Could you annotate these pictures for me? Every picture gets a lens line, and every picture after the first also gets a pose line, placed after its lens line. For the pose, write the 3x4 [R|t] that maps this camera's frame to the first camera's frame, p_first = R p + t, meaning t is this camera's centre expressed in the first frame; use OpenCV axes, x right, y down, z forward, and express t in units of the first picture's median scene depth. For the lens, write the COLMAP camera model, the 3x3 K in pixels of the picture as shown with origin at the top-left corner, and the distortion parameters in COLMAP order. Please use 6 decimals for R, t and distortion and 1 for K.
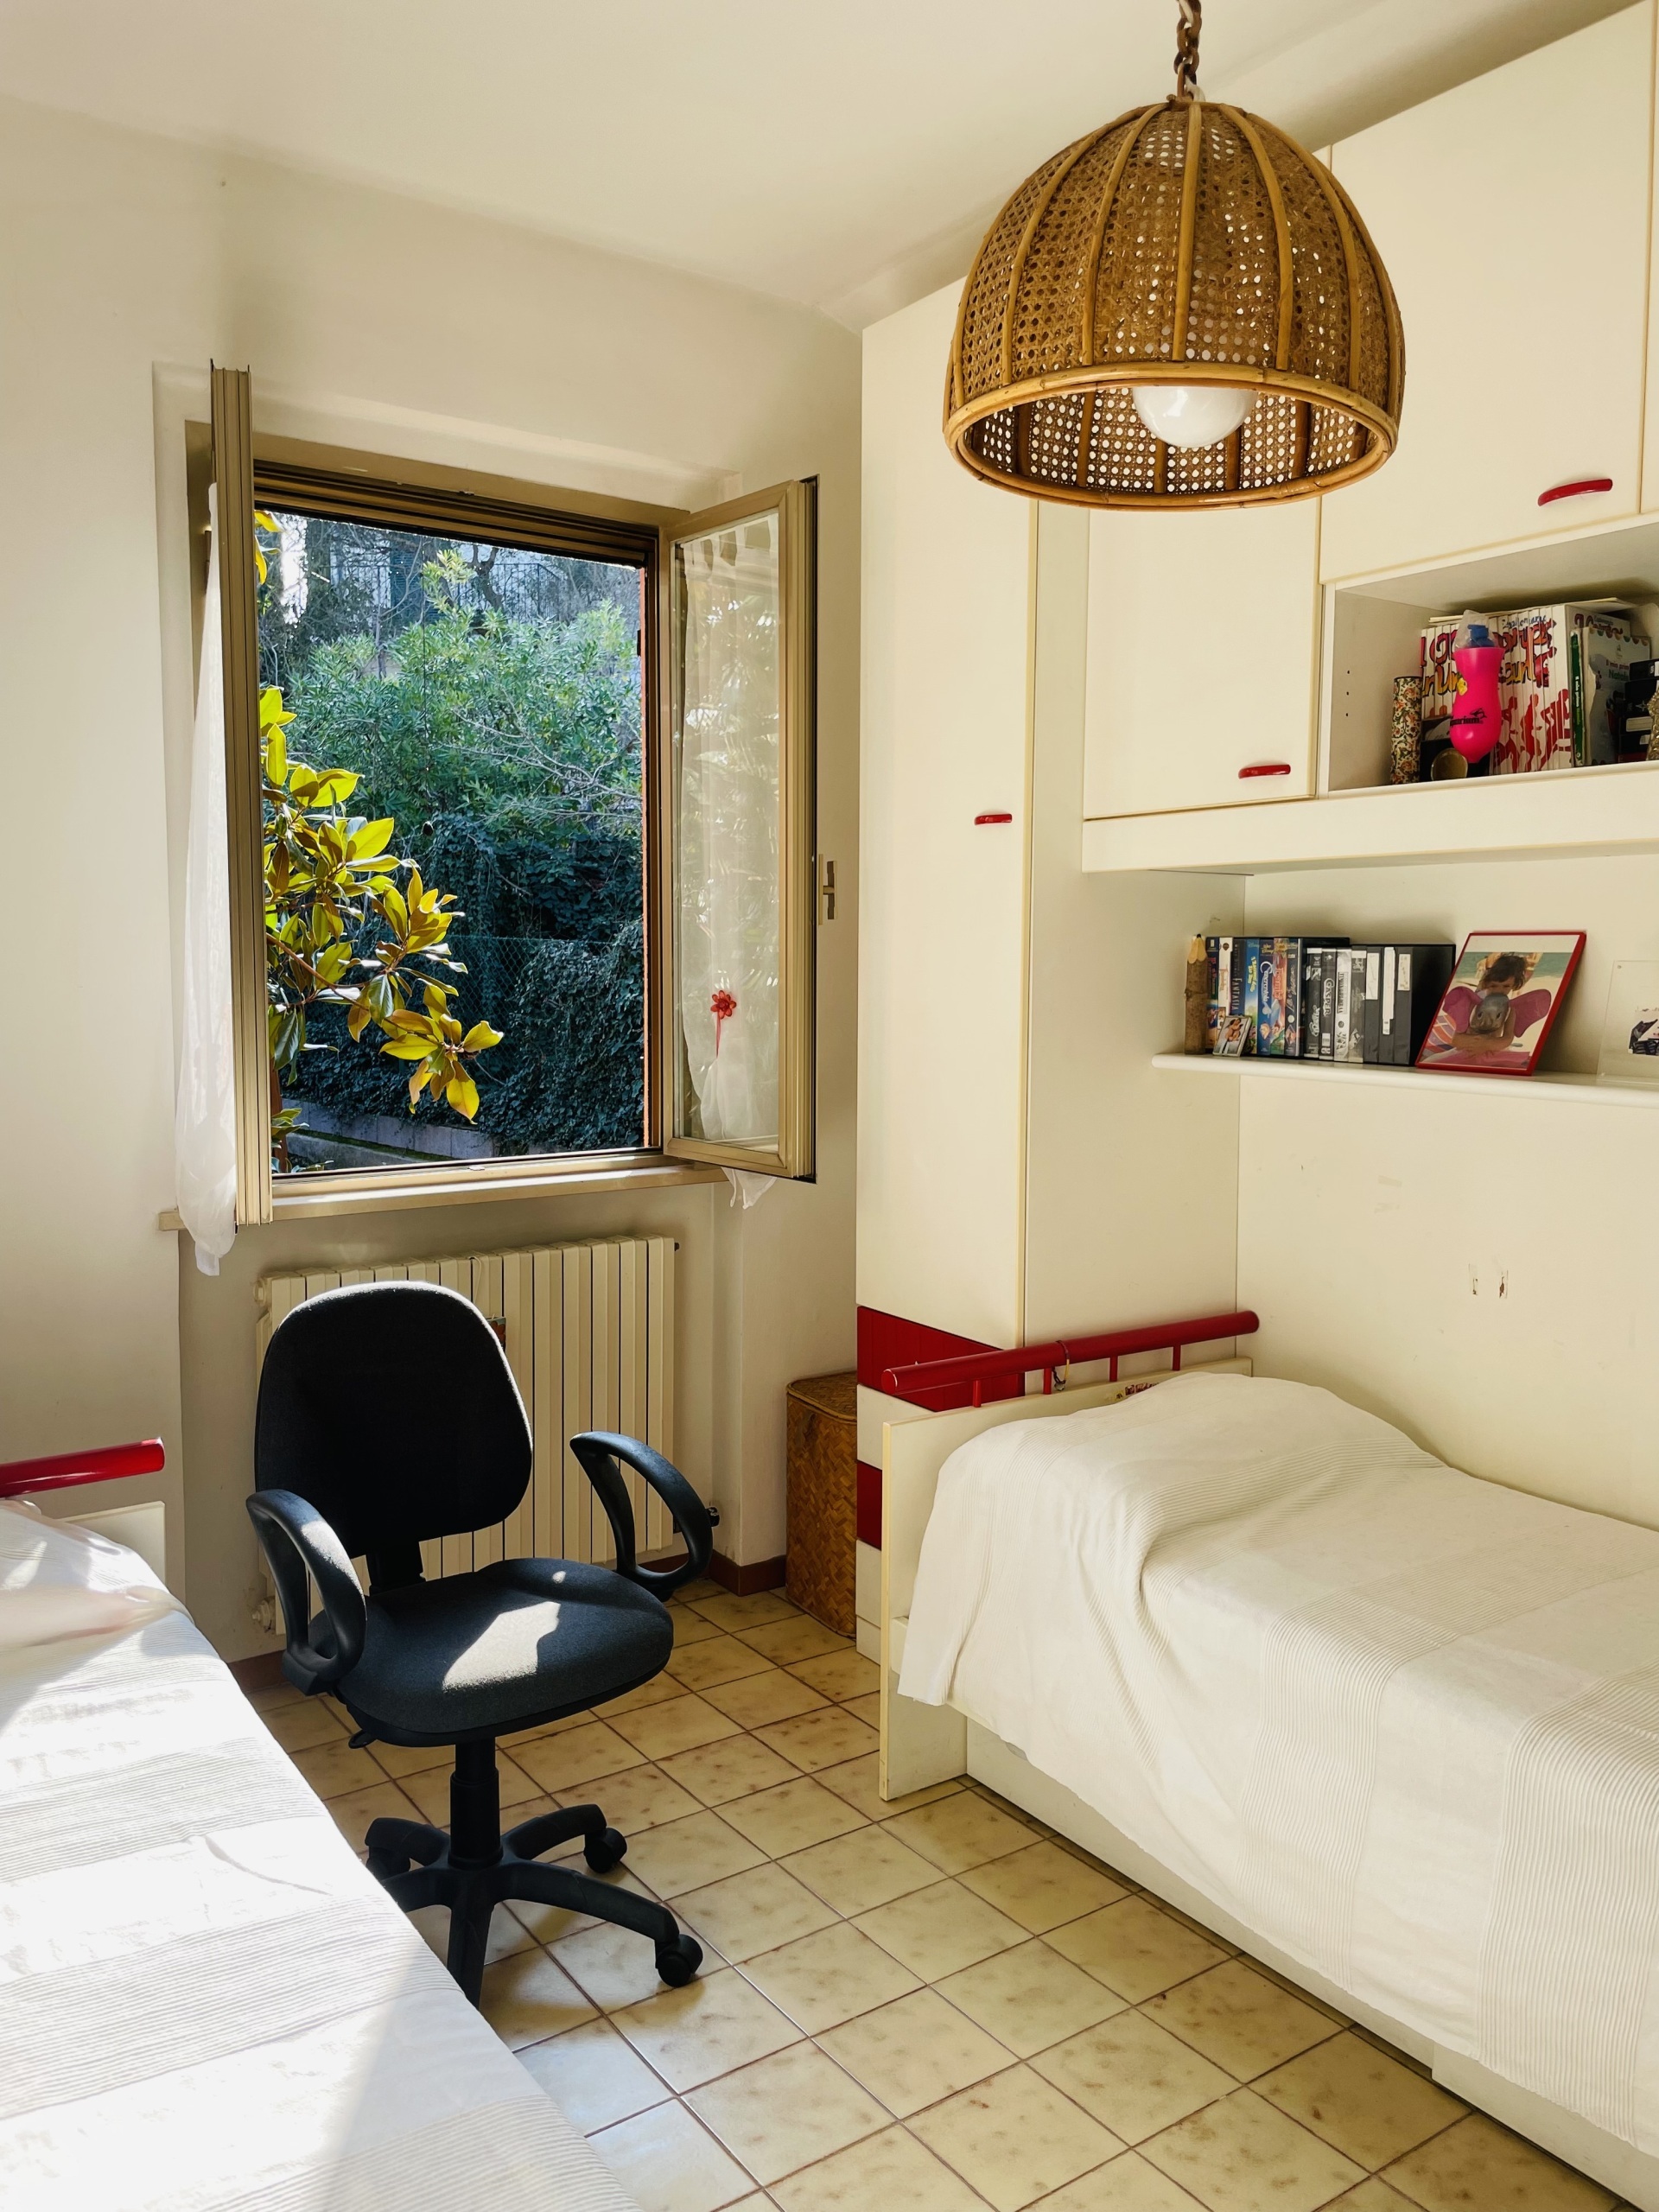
lens RADIAL K [[1687.2, 0, 822.2], [0, 1687.2, 1103.8], [0, 0, 1]] dist [0.054230, -0.077557]
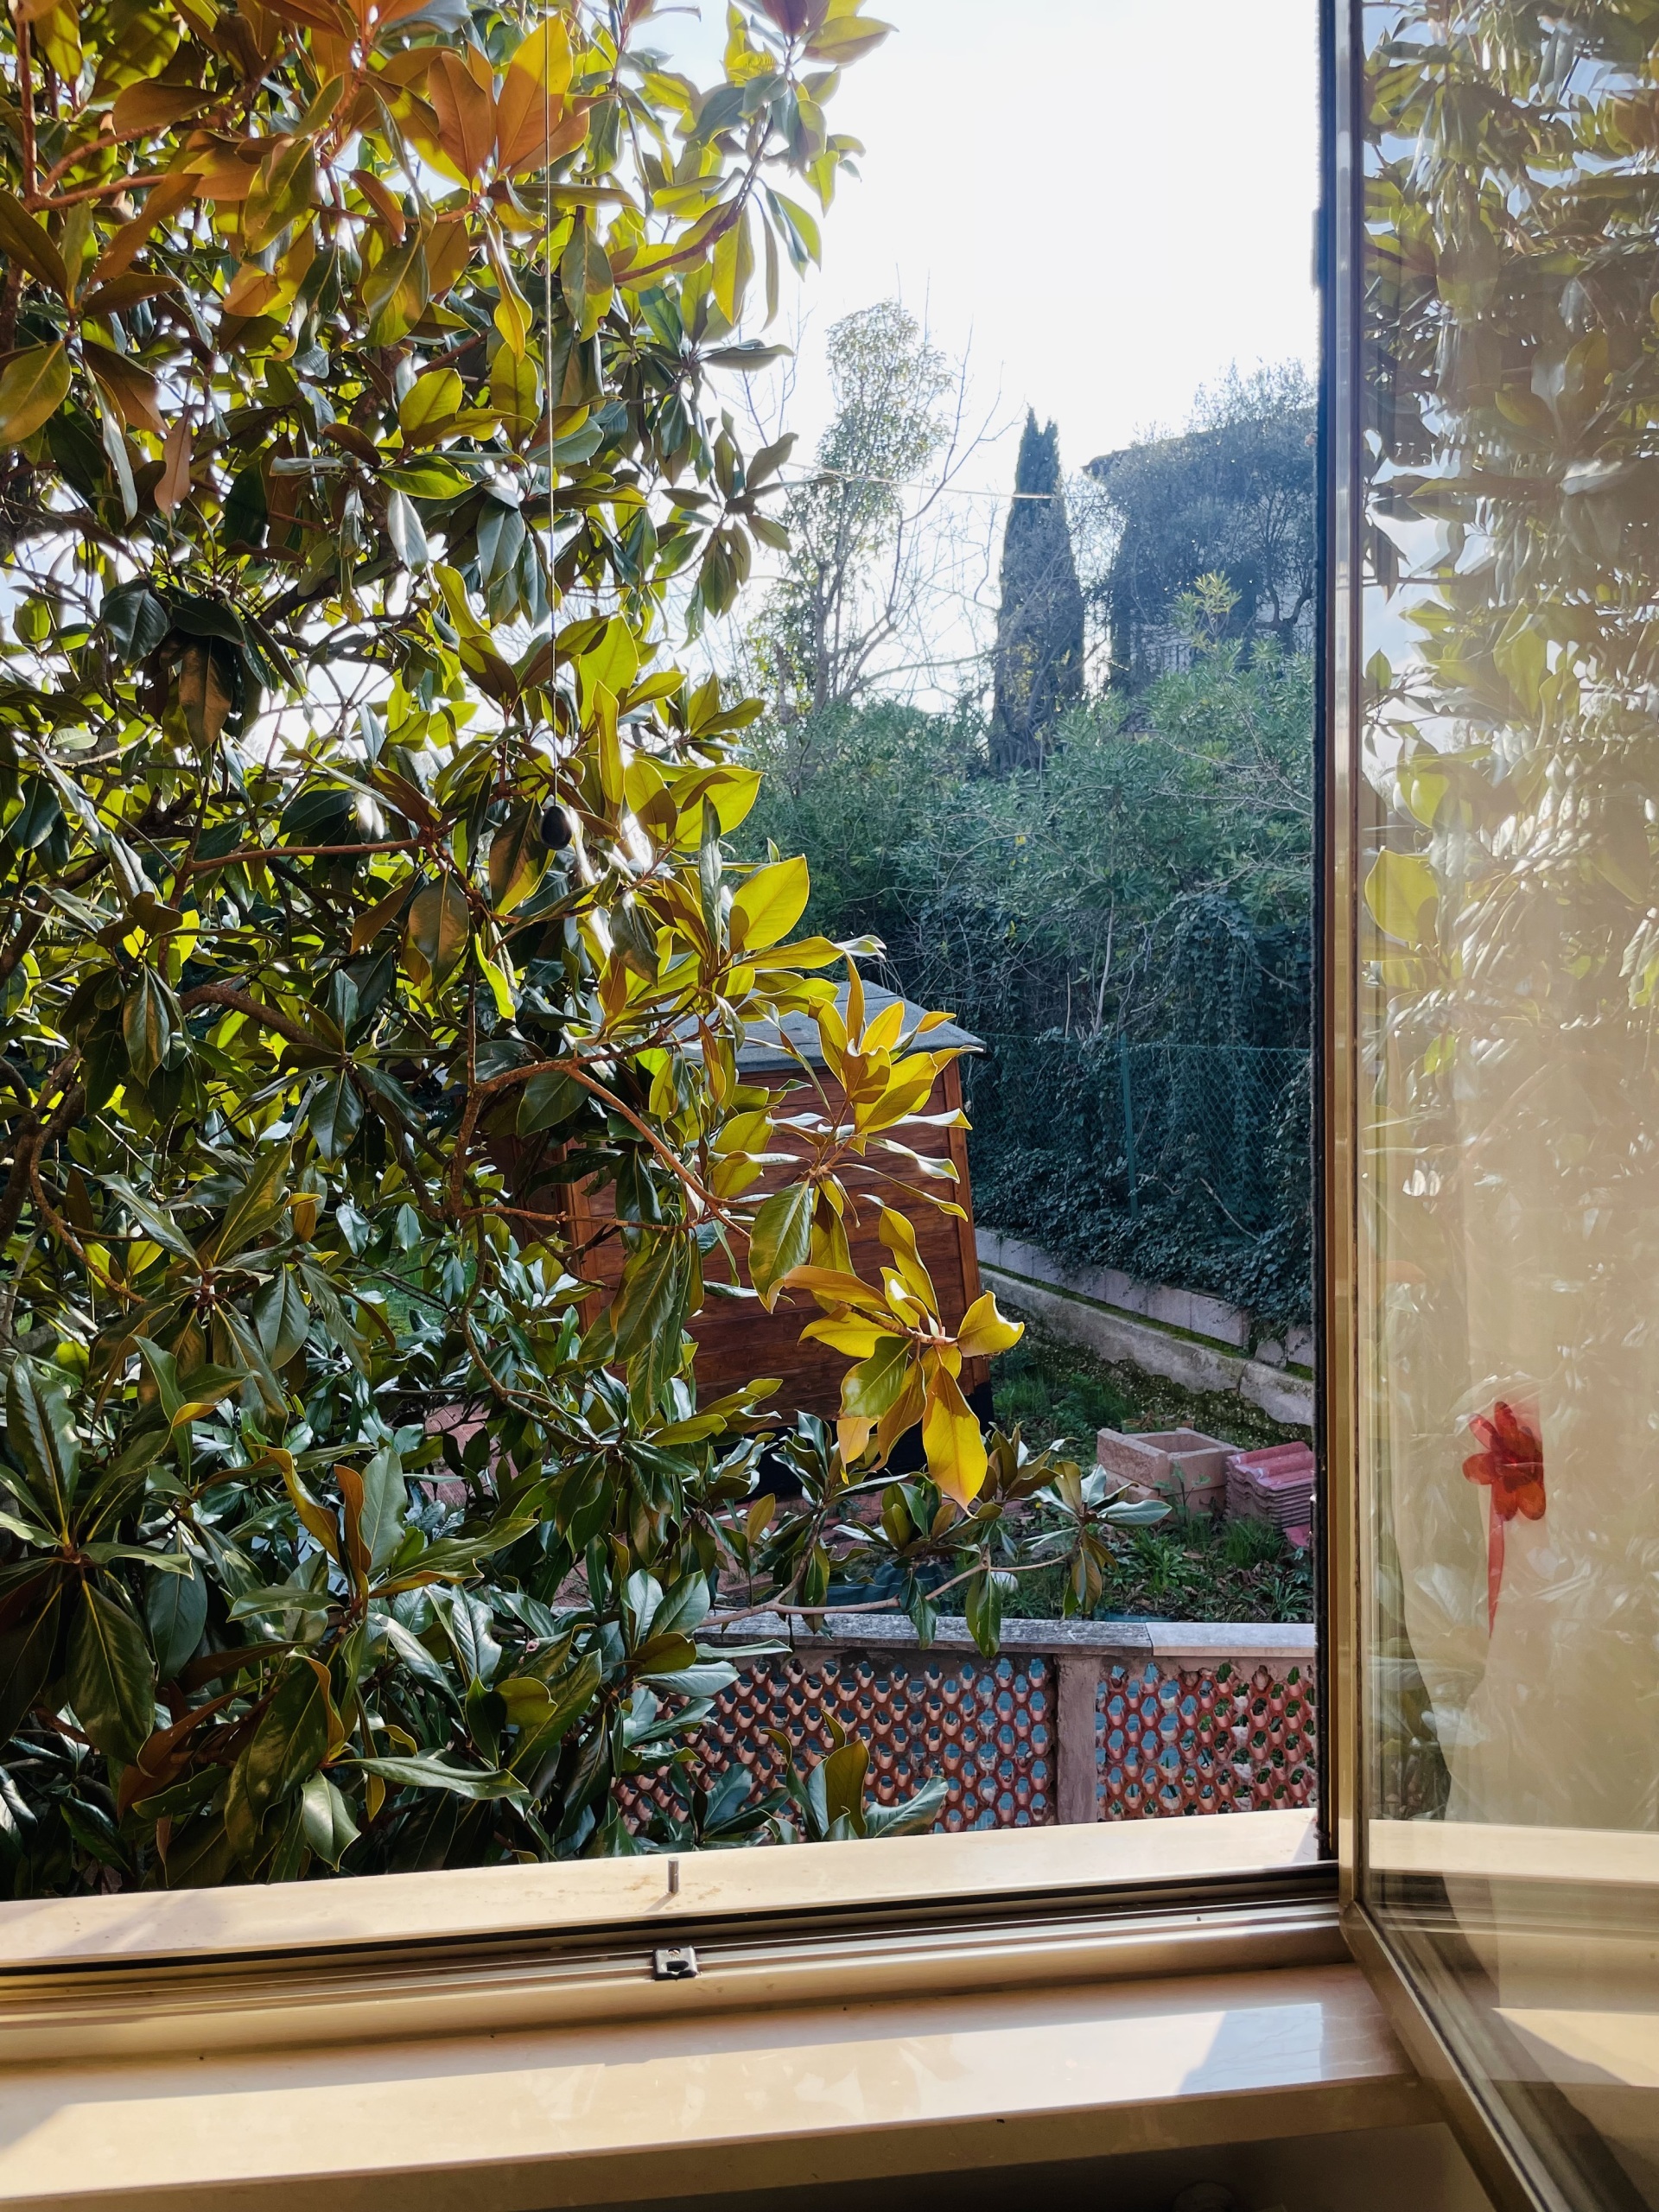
lens RADIAL K [[1687.2, 0, 821.4], [0, 1687.2, 1085.2], [0, 0, 1]] dist [0.054230, -0.077557]
pose [[0.887075, -0.006496, -0.461580, -0.009897], [-0.023007, 0.998036, -0.058262, -0.030751], [0.461052, 0.062302, 0.885184, 0.220689]]
